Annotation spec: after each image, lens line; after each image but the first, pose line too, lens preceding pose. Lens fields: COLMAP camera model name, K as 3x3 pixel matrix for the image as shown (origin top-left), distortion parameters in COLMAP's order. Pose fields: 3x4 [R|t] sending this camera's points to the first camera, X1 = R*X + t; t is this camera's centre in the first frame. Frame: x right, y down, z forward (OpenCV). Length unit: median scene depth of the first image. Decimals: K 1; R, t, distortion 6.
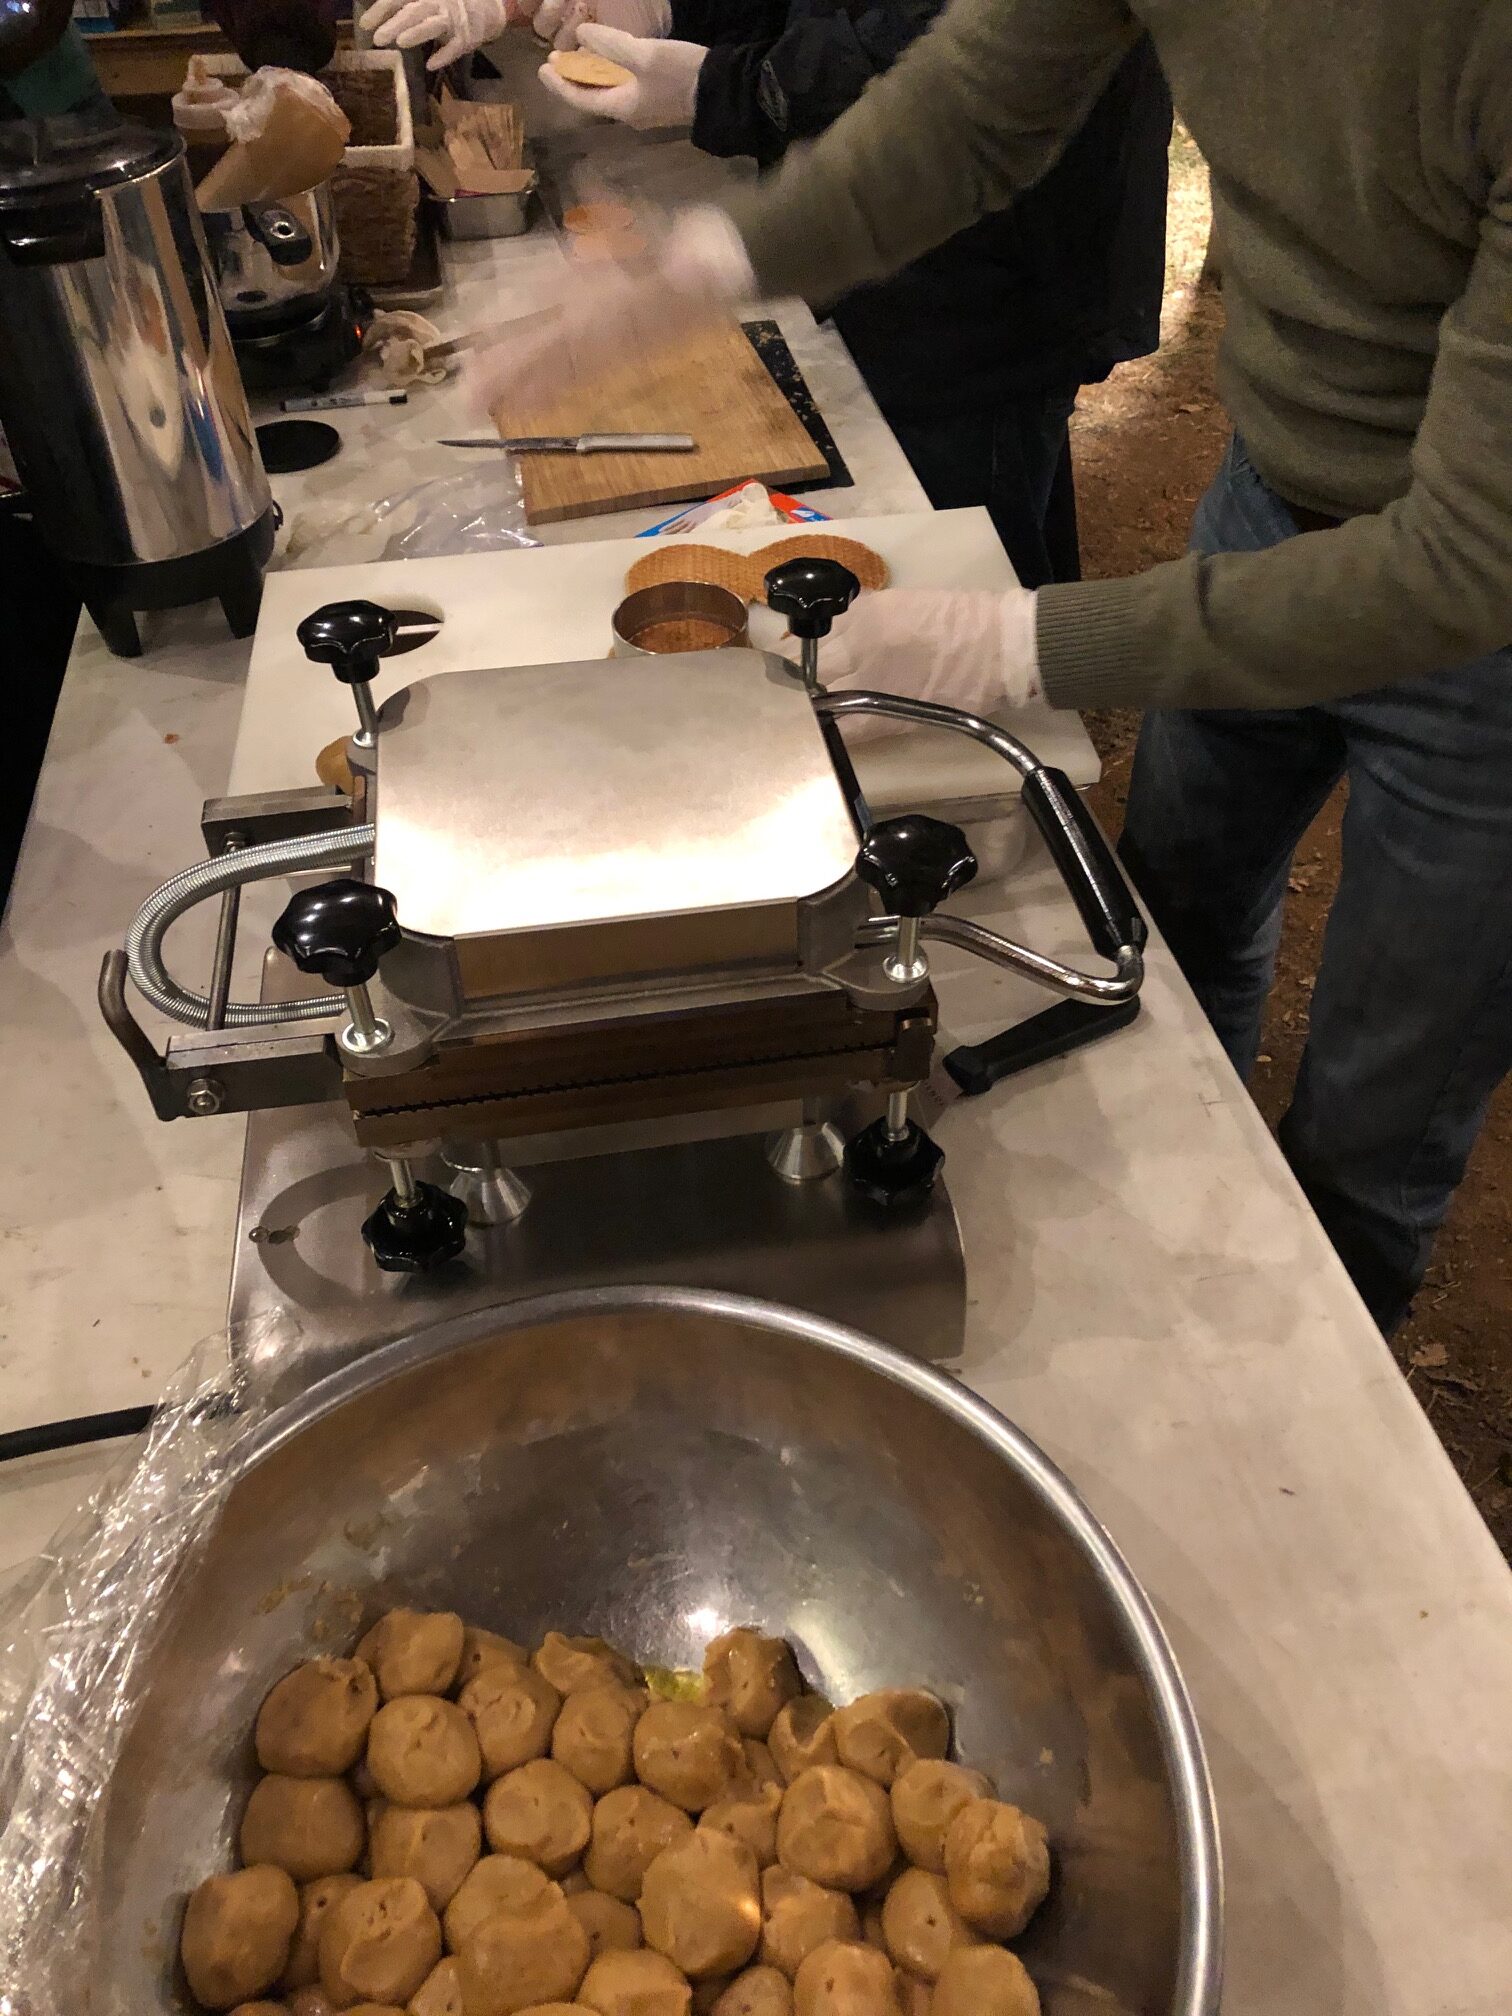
lens RADIAL K [[1627.2, 0, 756.0], [0, 1627.2, 1008.0], [0, 0, 1]] dist [0.008085, 0.005130]
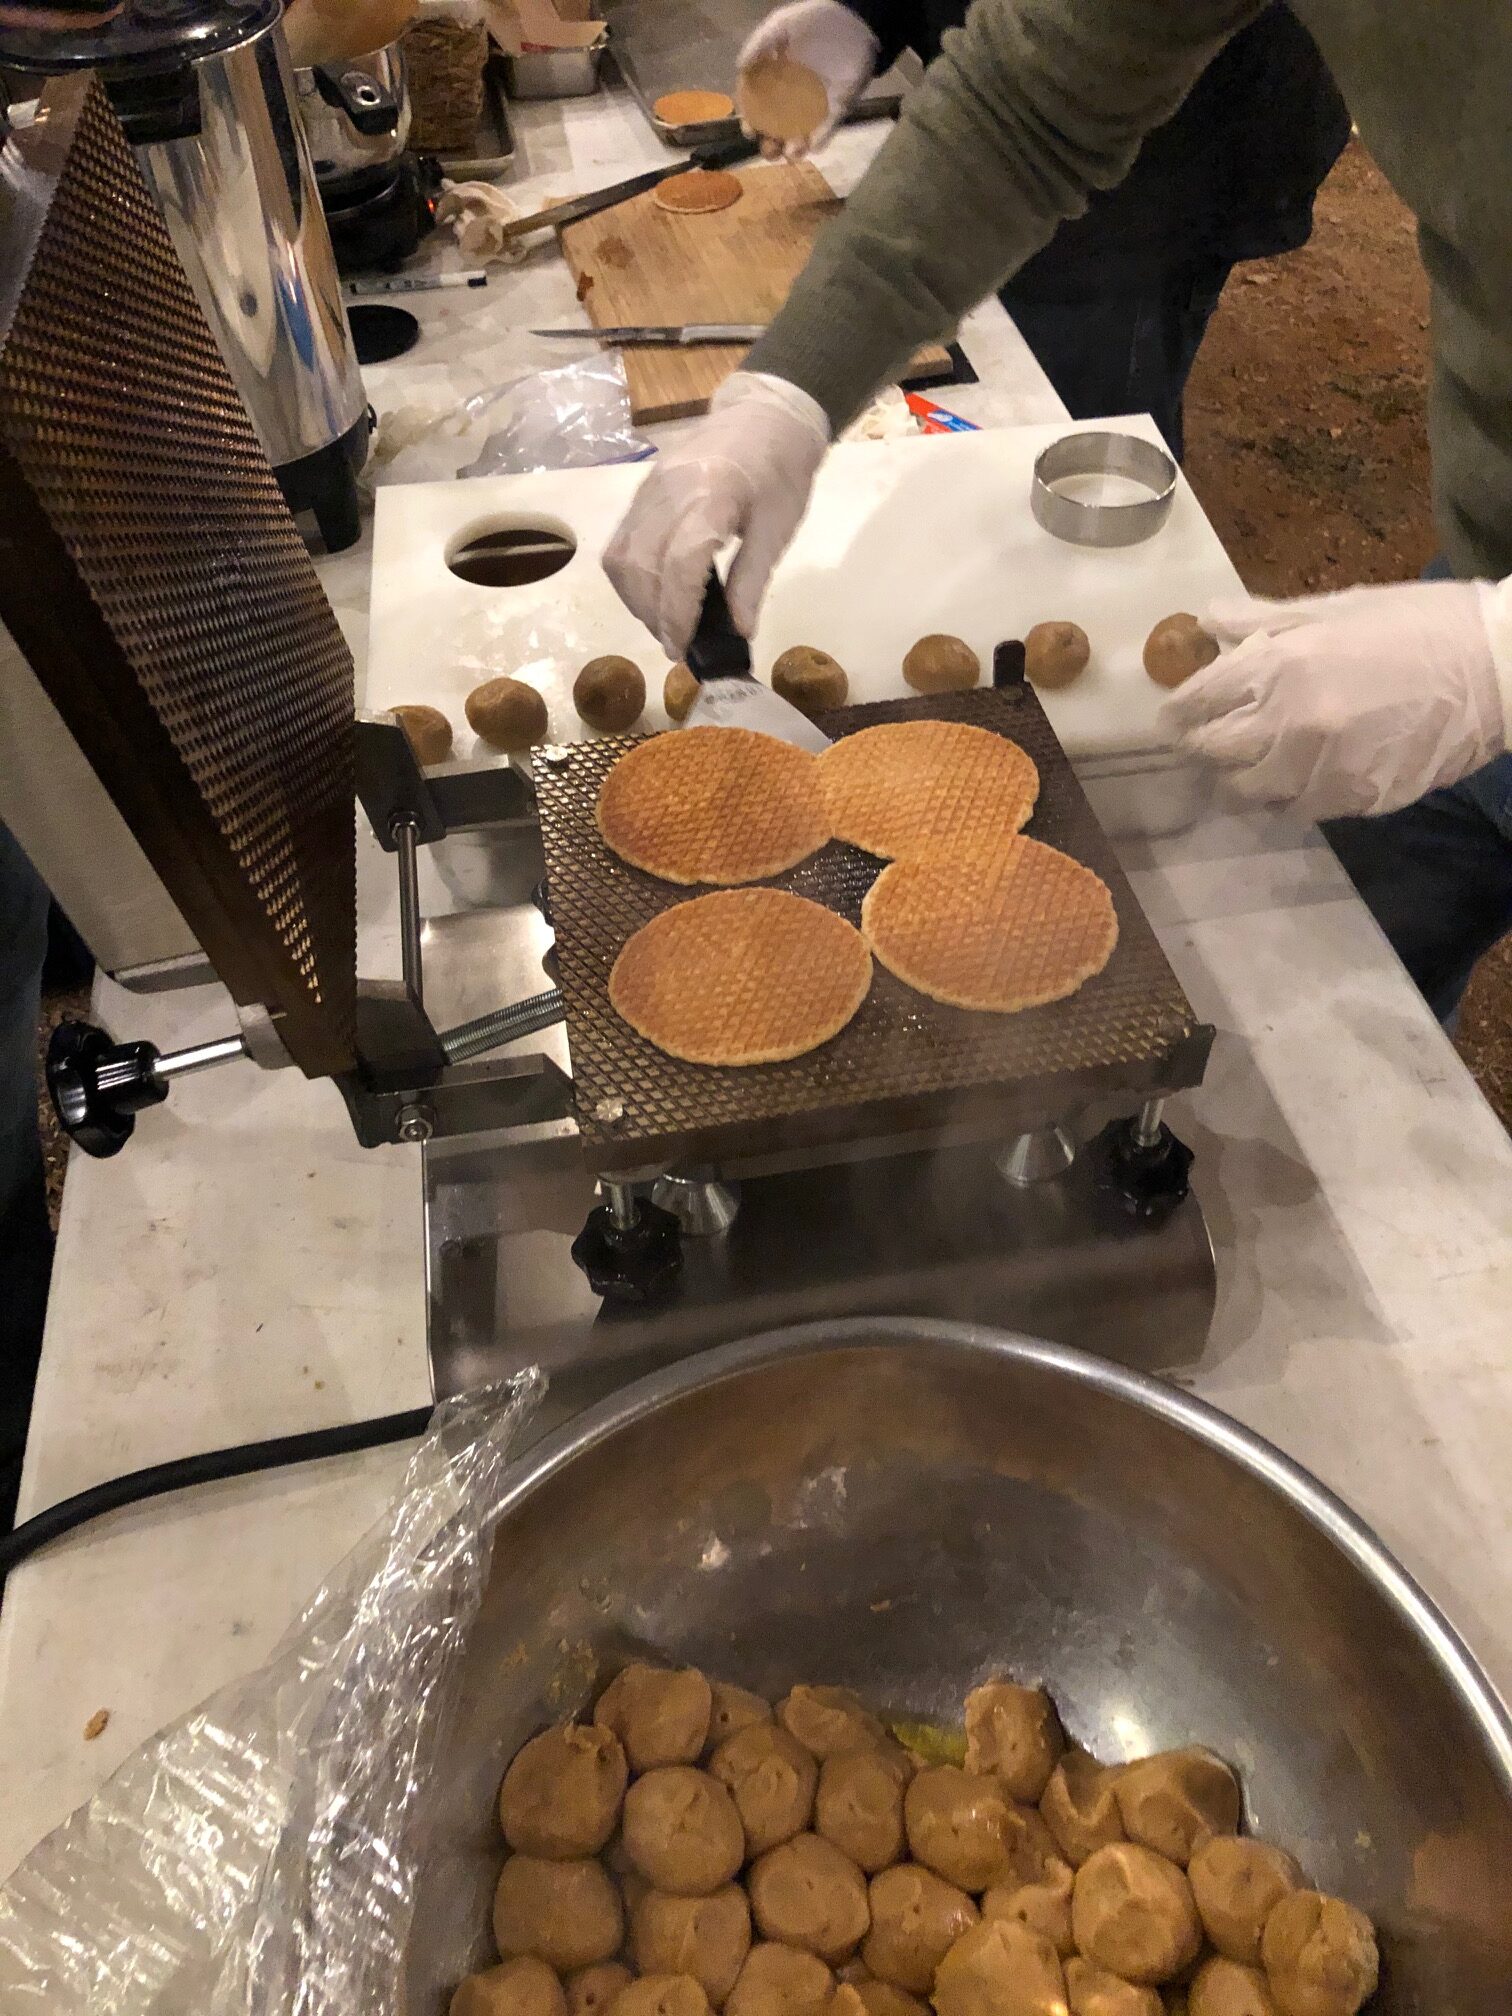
lens RADIAL K [[1625.1, 0, 765.0], [0, 1625.1, 998.4], [0, 0, 1]] dist [0.011421, 0.004699]
pose [[0.999940, -0.000191, 0.010952, -0.084252], [-0.000592, 0.997443, 0.071458, -0.041329], [-0.010937, -0.071460, 0.997384, 0.054377]]
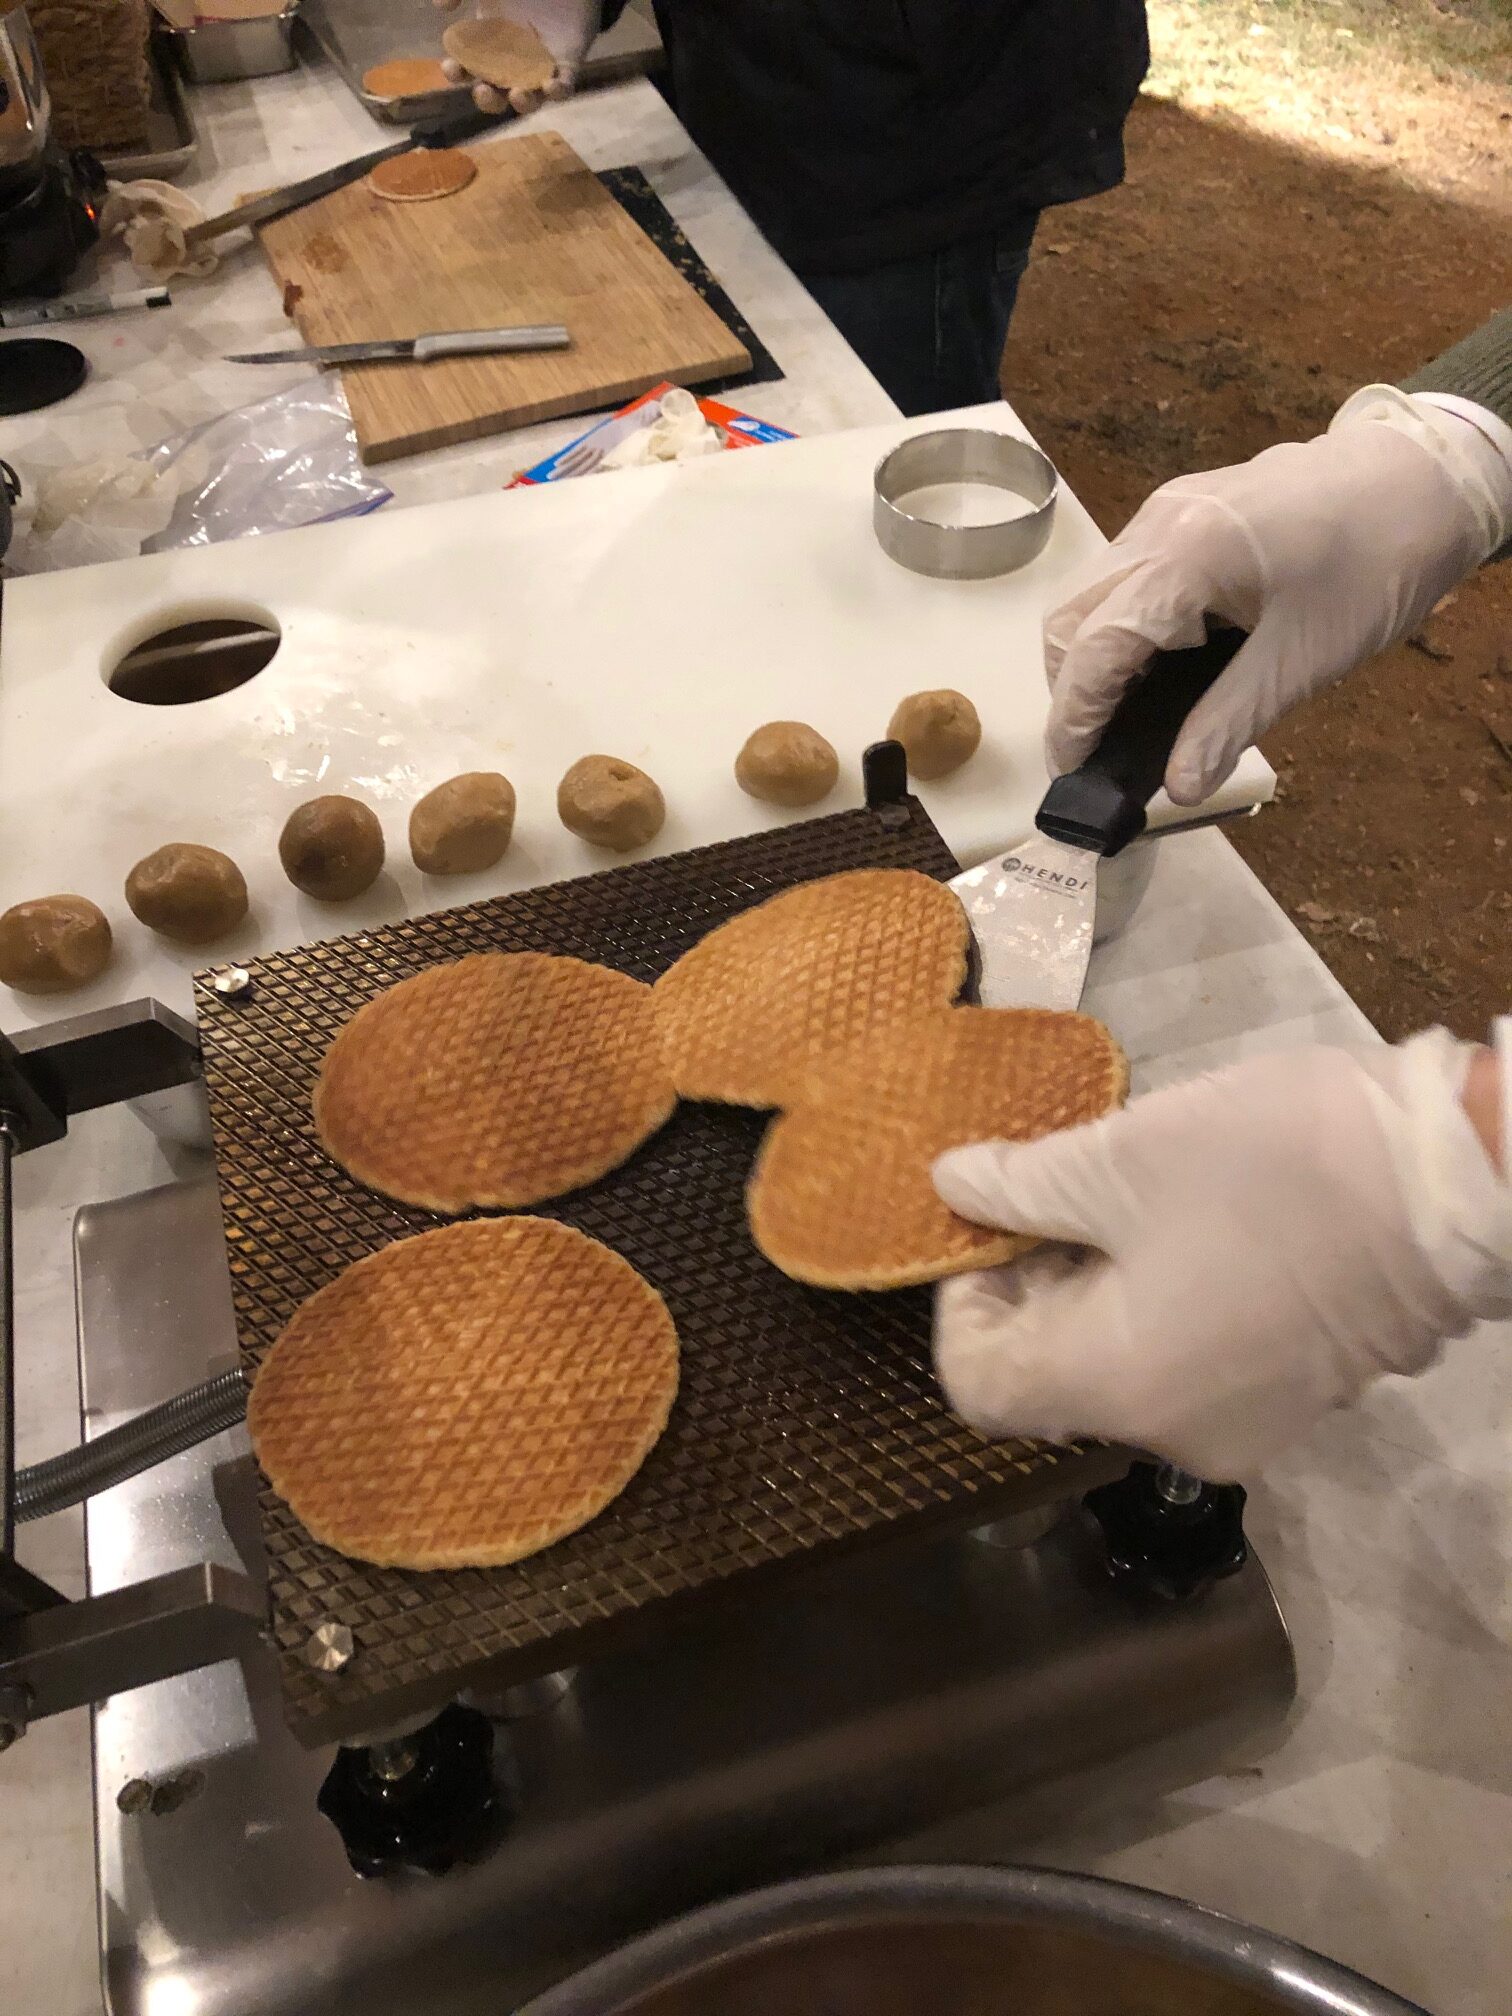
lens RADIAL K [[1625.1, 0, 780.5], [0, 1625.1, 1021.8], [0, 0, 1]] dist [0.012855, 0.003315]
pose [[0.988398, -0.112736, 0.101780, -0.063480], [0.104347, 0.990962, 0.084302, -0.098753], [-0.110364, -0.072703, 0.991229, 0.251246]]
